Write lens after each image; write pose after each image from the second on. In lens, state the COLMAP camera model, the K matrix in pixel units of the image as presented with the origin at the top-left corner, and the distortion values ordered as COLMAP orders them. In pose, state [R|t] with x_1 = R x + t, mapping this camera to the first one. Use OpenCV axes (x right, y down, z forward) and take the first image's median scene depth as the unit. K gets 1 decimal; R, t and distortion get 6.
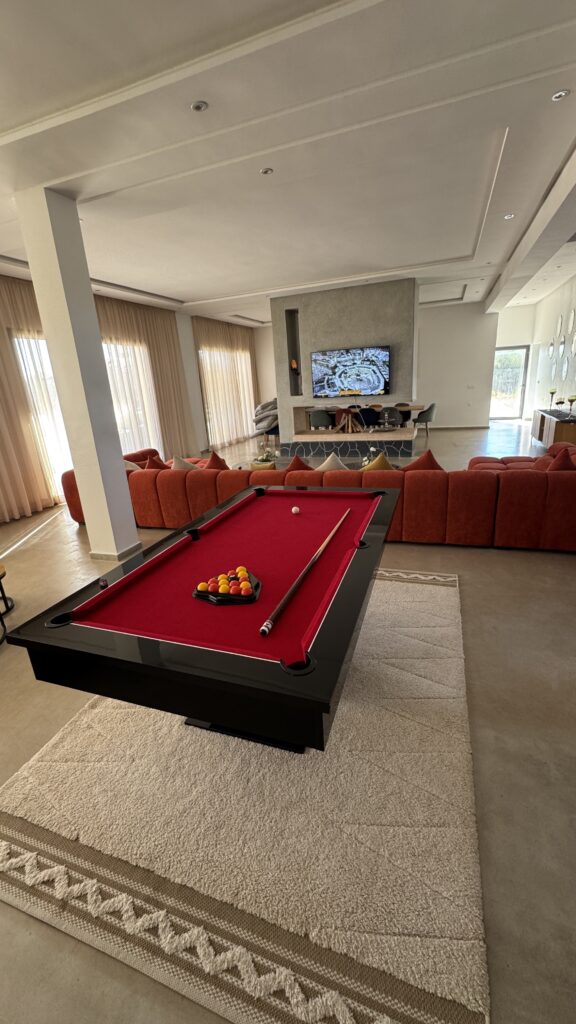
lens RADIAL K [[414.7, 0, 288.7], [0, 414.7, 516.0], [0, 0, 1]] dist [-0.009139, -0.000109]
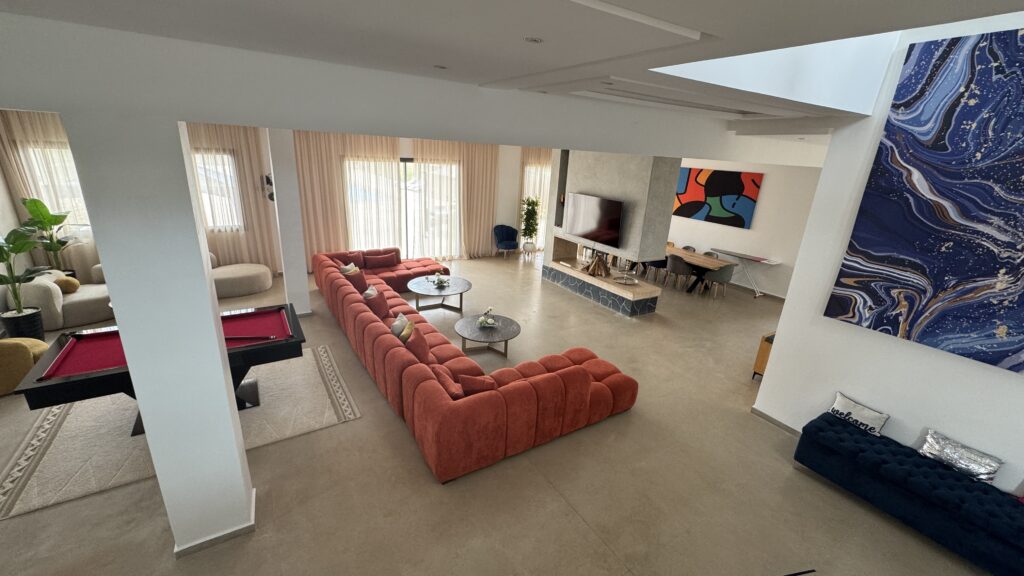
lens RADIAL K [[414.7, 0, 514.4], [0, 414.7, 291.1], [0, 0, 1]] dist [-0.009139, -0.000109]
pose [[0.781692, 0.307380, -0.542656, 0.571215], [-0.302157, 0.947825, 0.101628, -0.209729], [0.545582, 0.084526, 0.833784, 0.054392]]
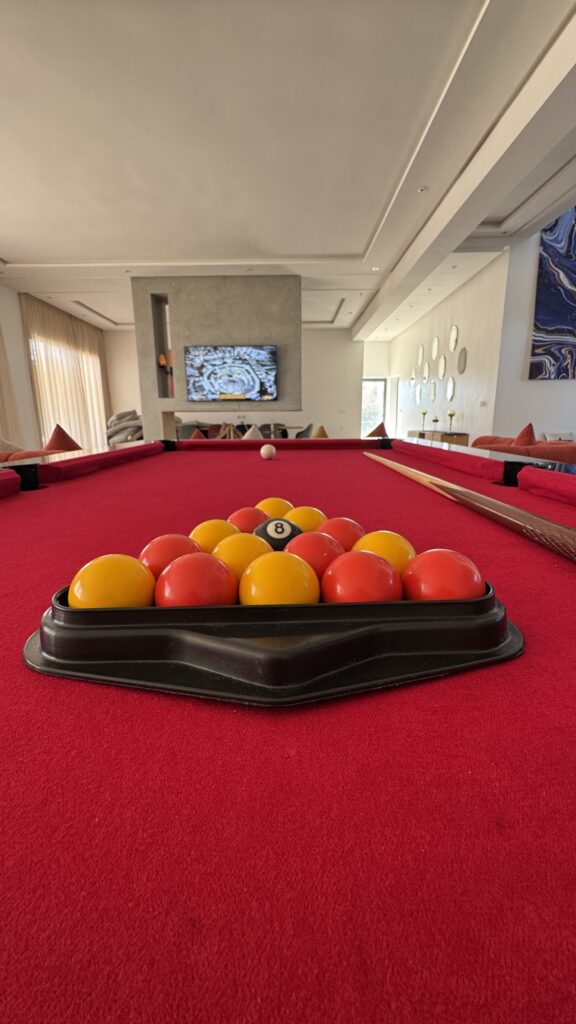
lens RADIAL K [[414.7, 0, 289.5], [0, 414.7, 513.8], [0, 0, 1]] dist [-0.009139, -0.000109]
pose [[0.937584, -0.019791, 0.347195, -0.041619], [0.057845, 0.993346, -0.099586, 0.034560], [-0.342914, 0.113454, 0.932490, 0.177017]]
